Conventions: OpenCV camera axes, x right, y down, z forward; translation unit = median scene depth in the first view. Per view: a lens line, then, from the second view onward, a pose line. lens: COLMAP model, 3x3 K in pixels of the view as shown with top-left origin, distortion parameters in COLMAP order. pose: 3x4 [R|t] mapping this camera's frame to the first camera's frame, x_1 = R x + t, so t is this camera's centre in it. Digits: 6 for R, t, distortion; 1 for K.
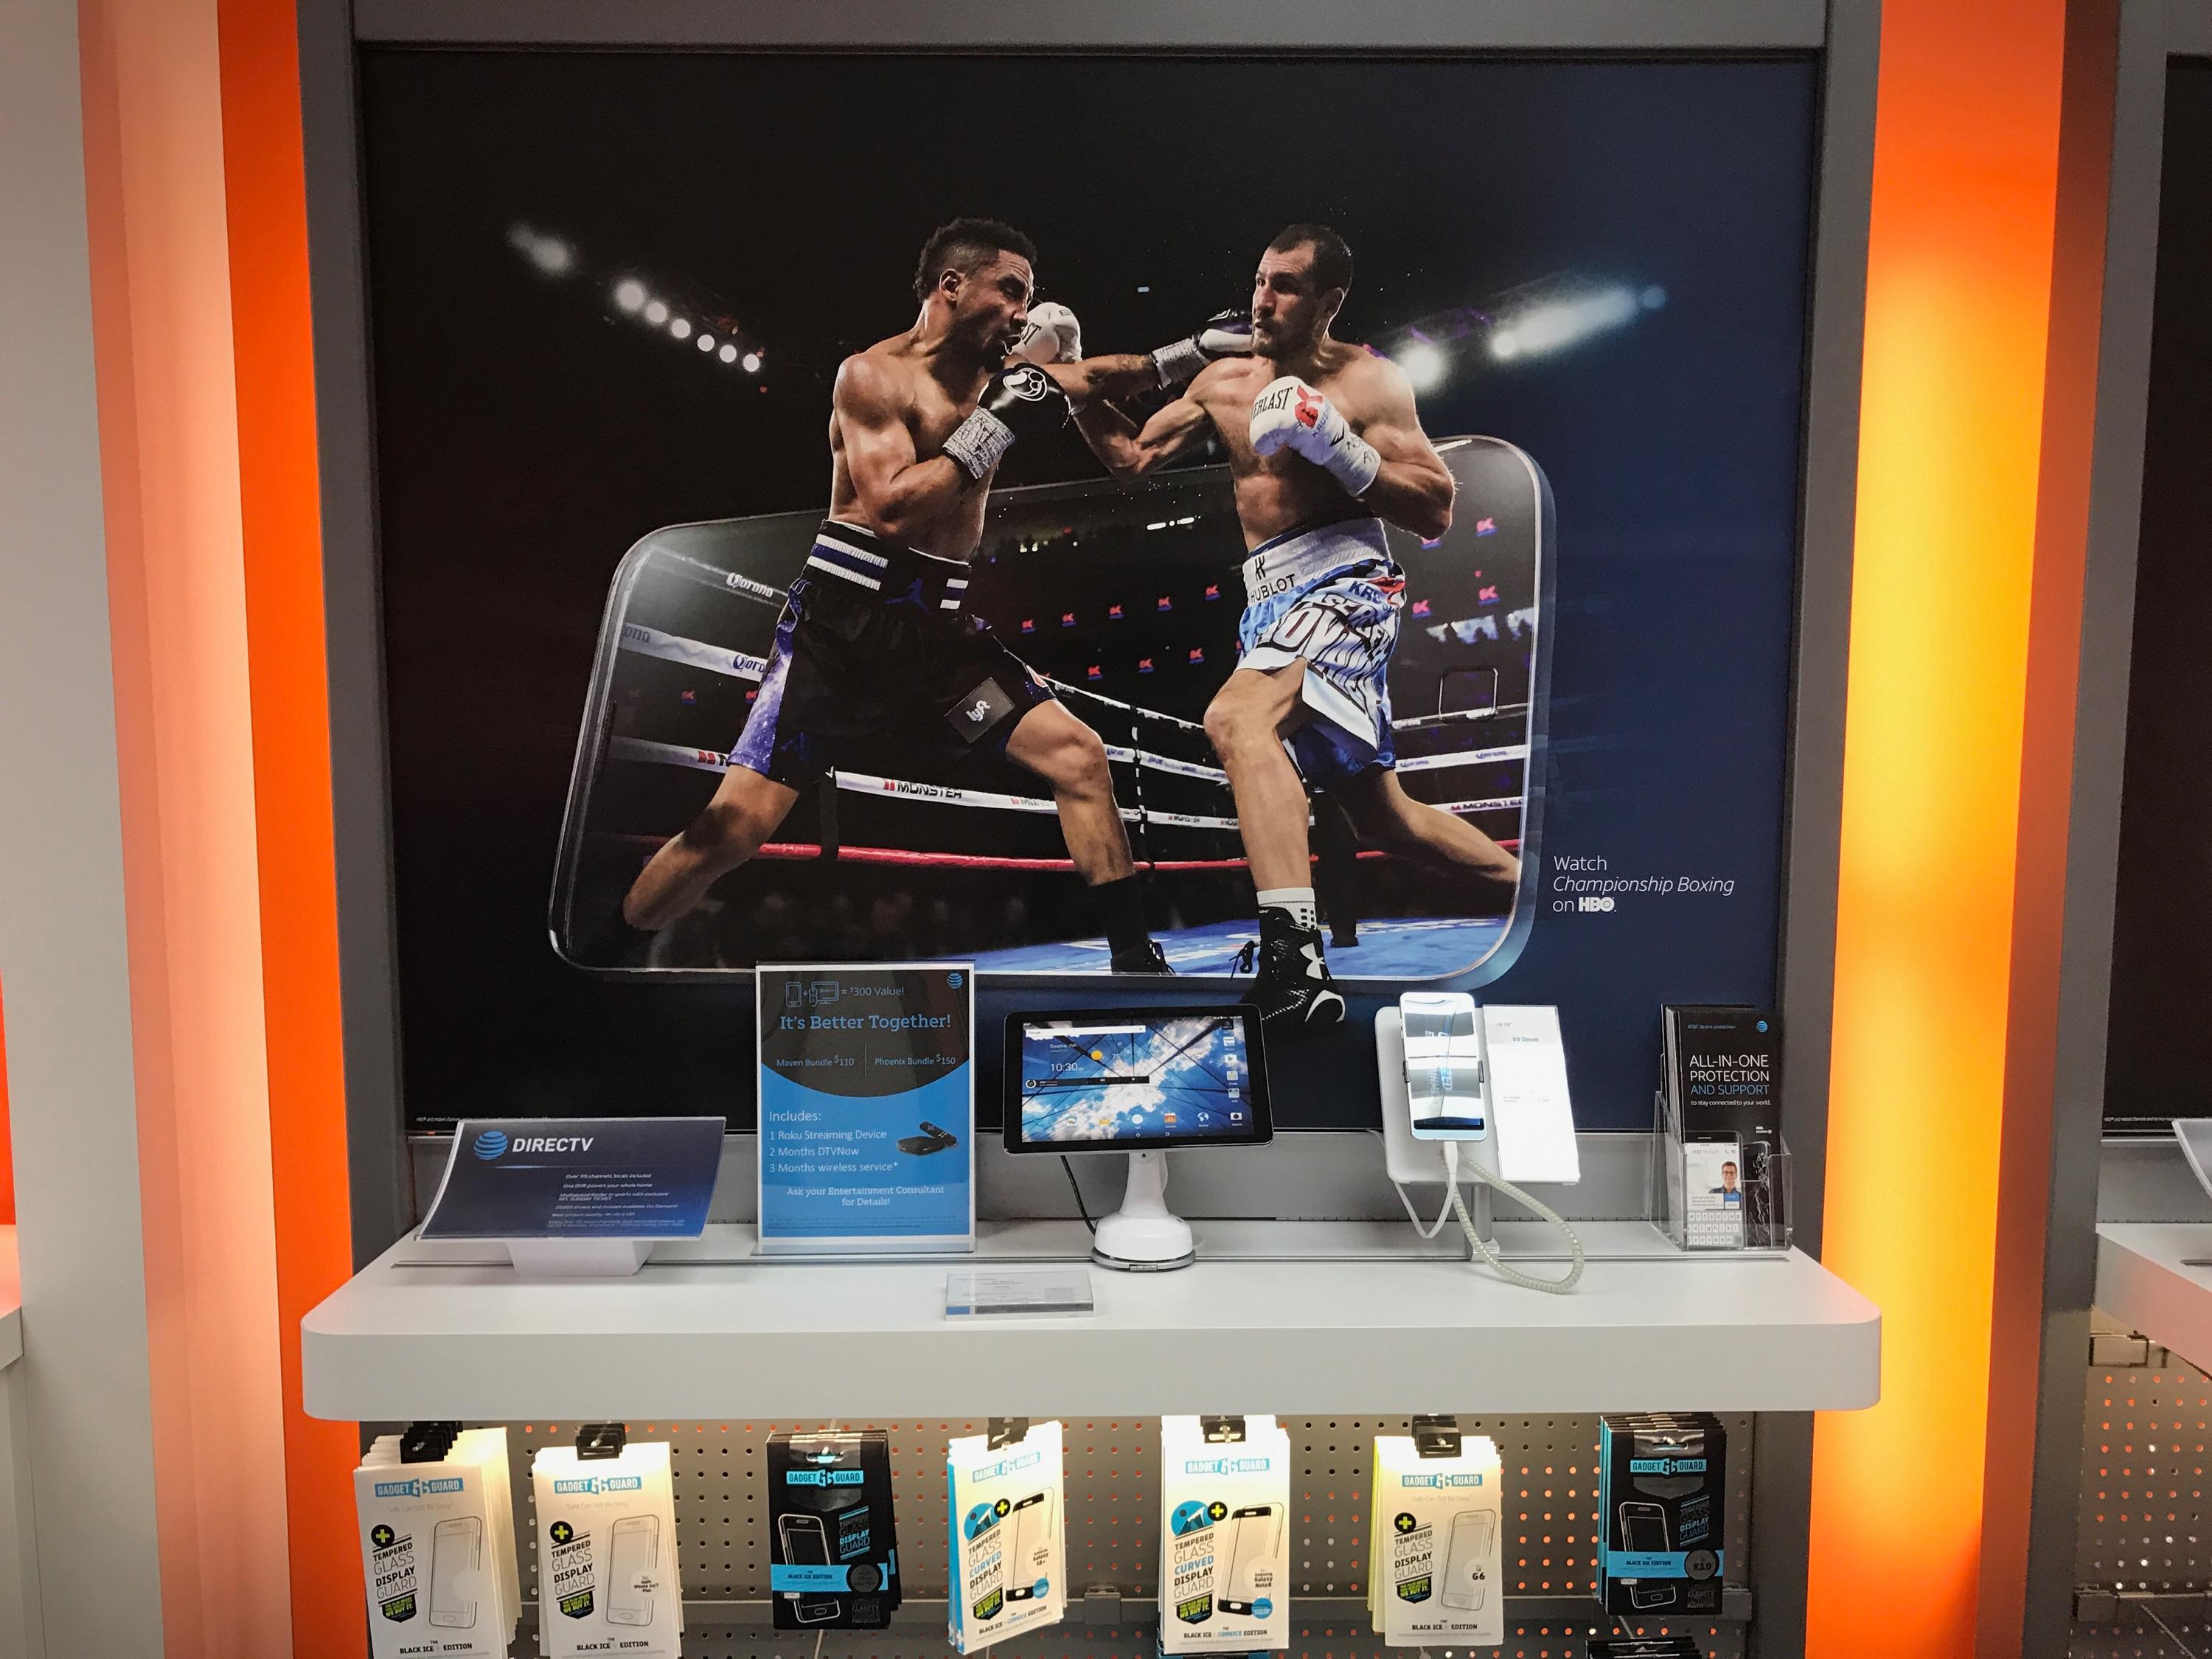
lens RADIAL K [[1789.4, 0, 1103.3], [0, 1789.4, 817.6], [0, 0, 1]] dist [0.010323, -0.002244]
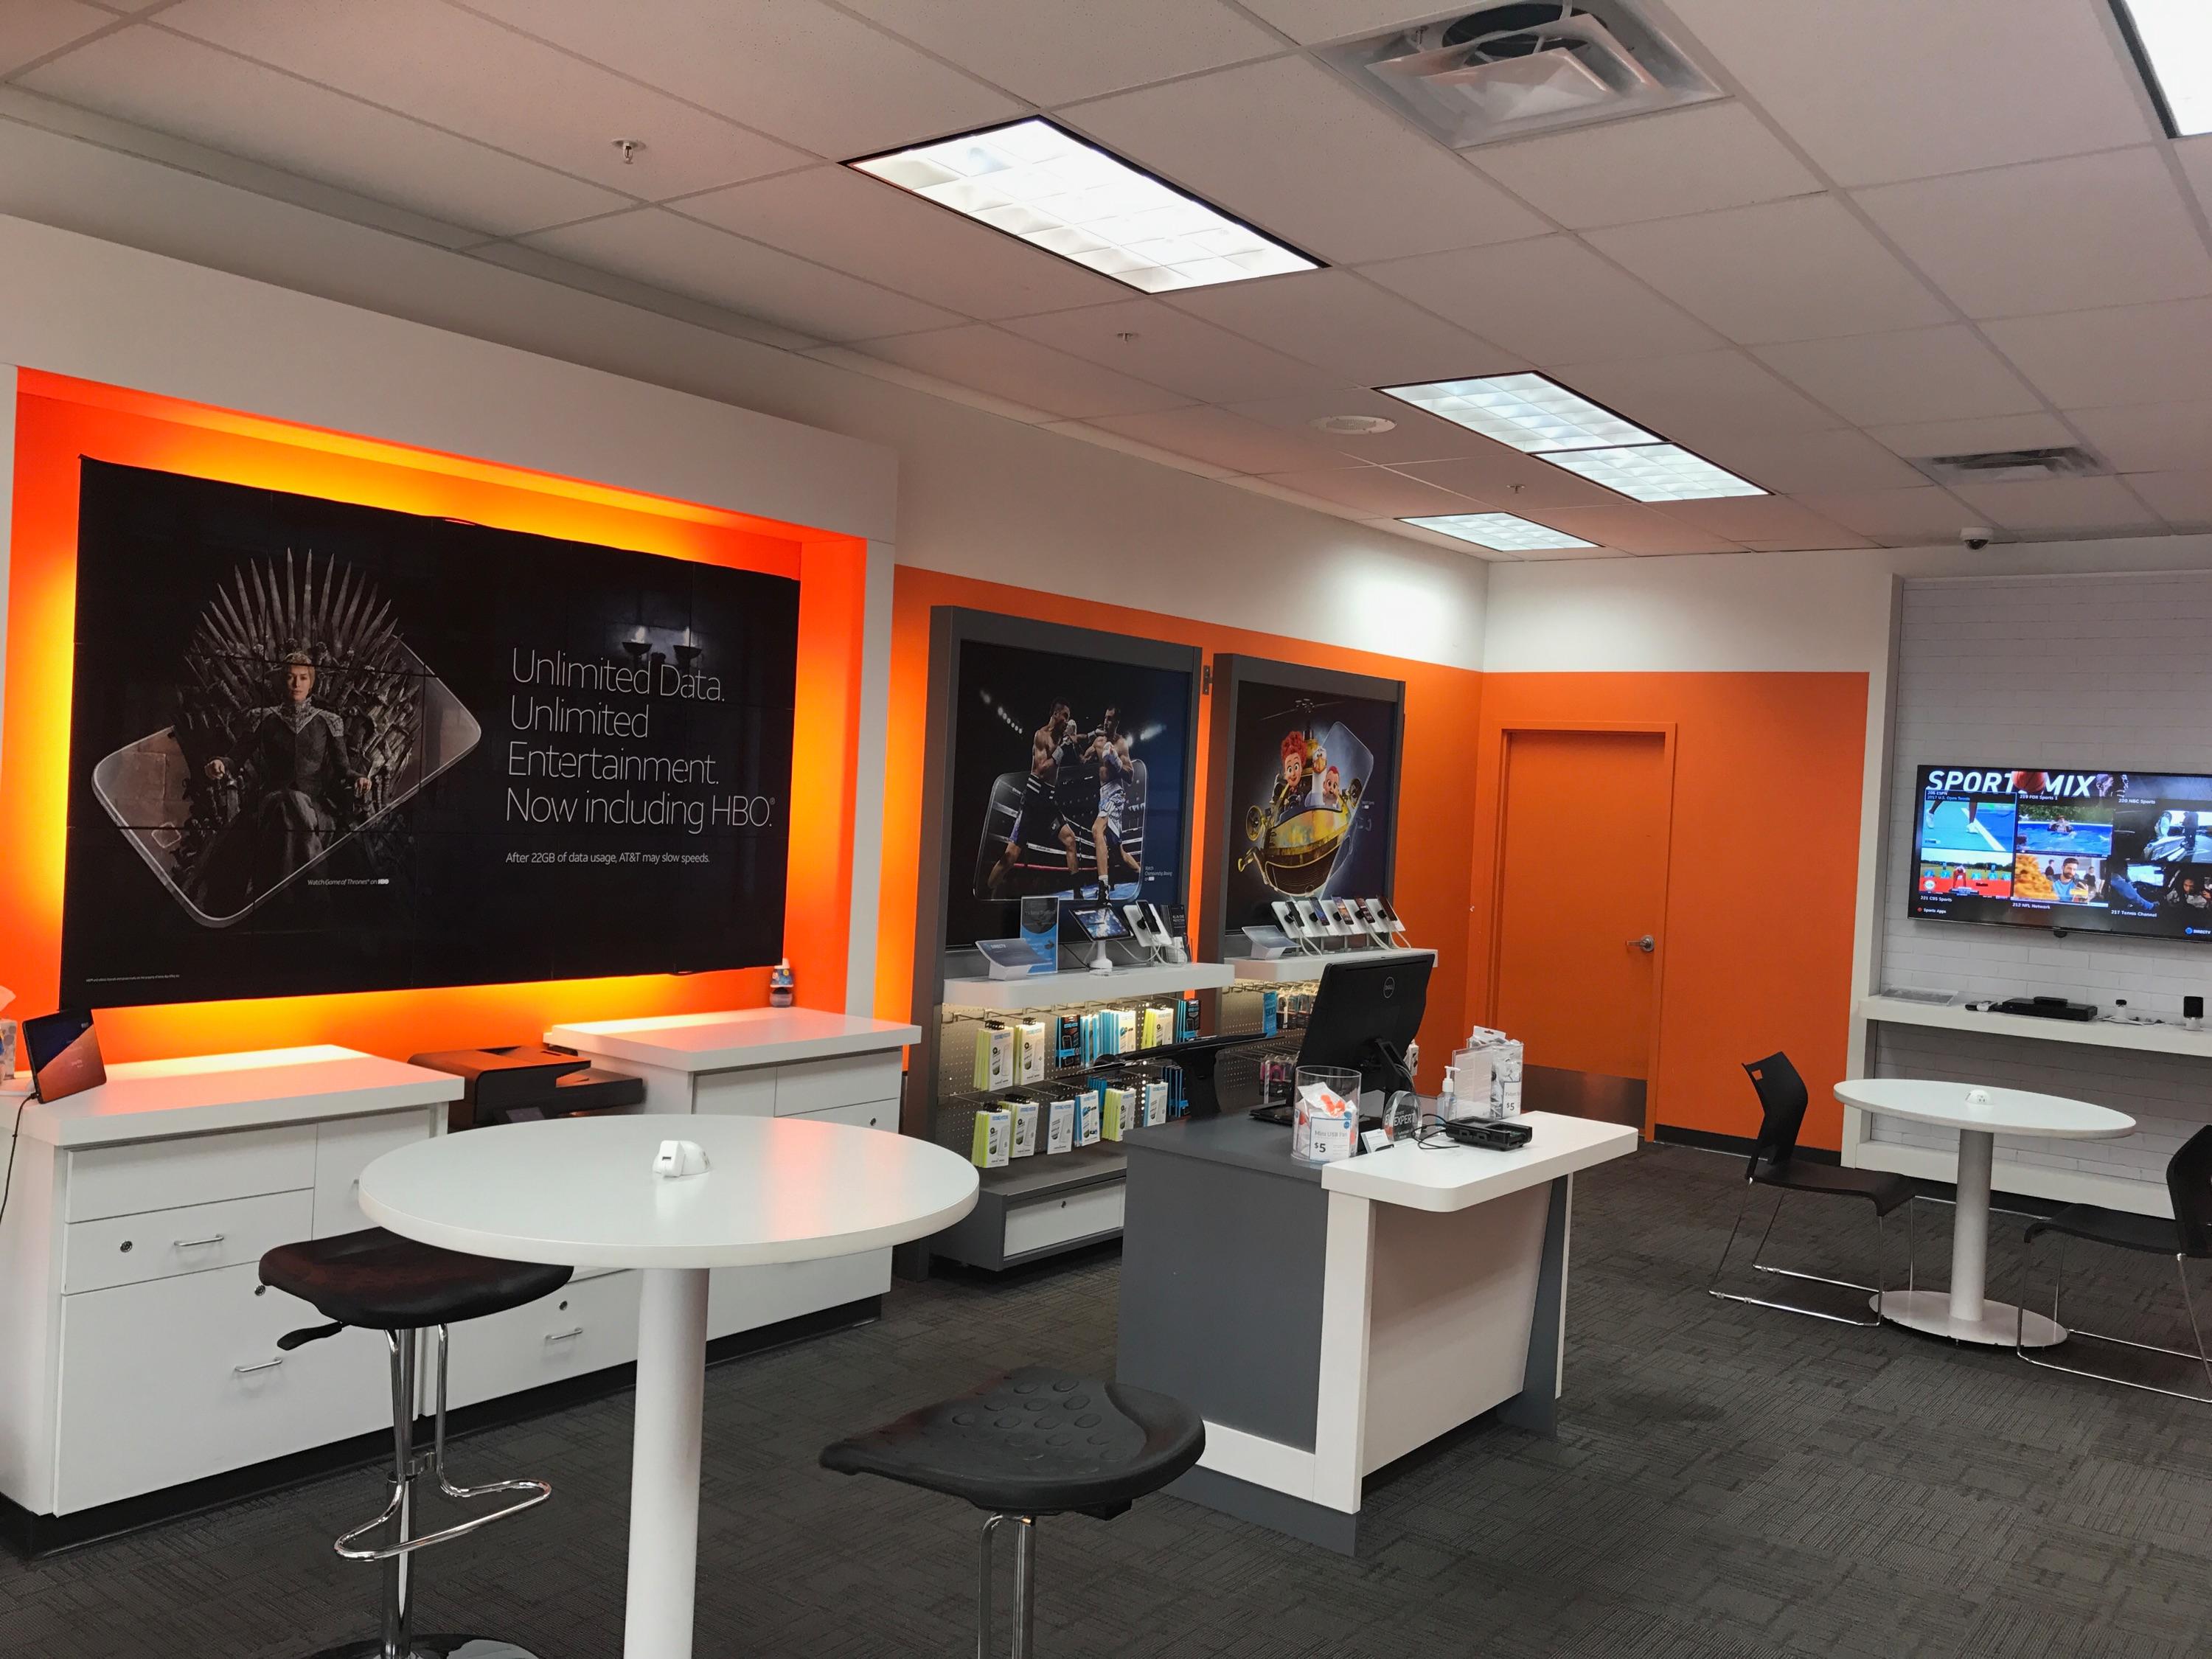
lens RADIAL K [[1789.4, 0, 1107.5], [0, 1789.4, 840.0], [0, 0, 1]] dist [0.010323, -0.002244]
pose [[0.611928, 0.007924, 0.790874, -2.916222], [0.059142, 0.996692, -0.055746, 0.179279], [-0.788699, 0.080886, 0.609435, -1.322364]]
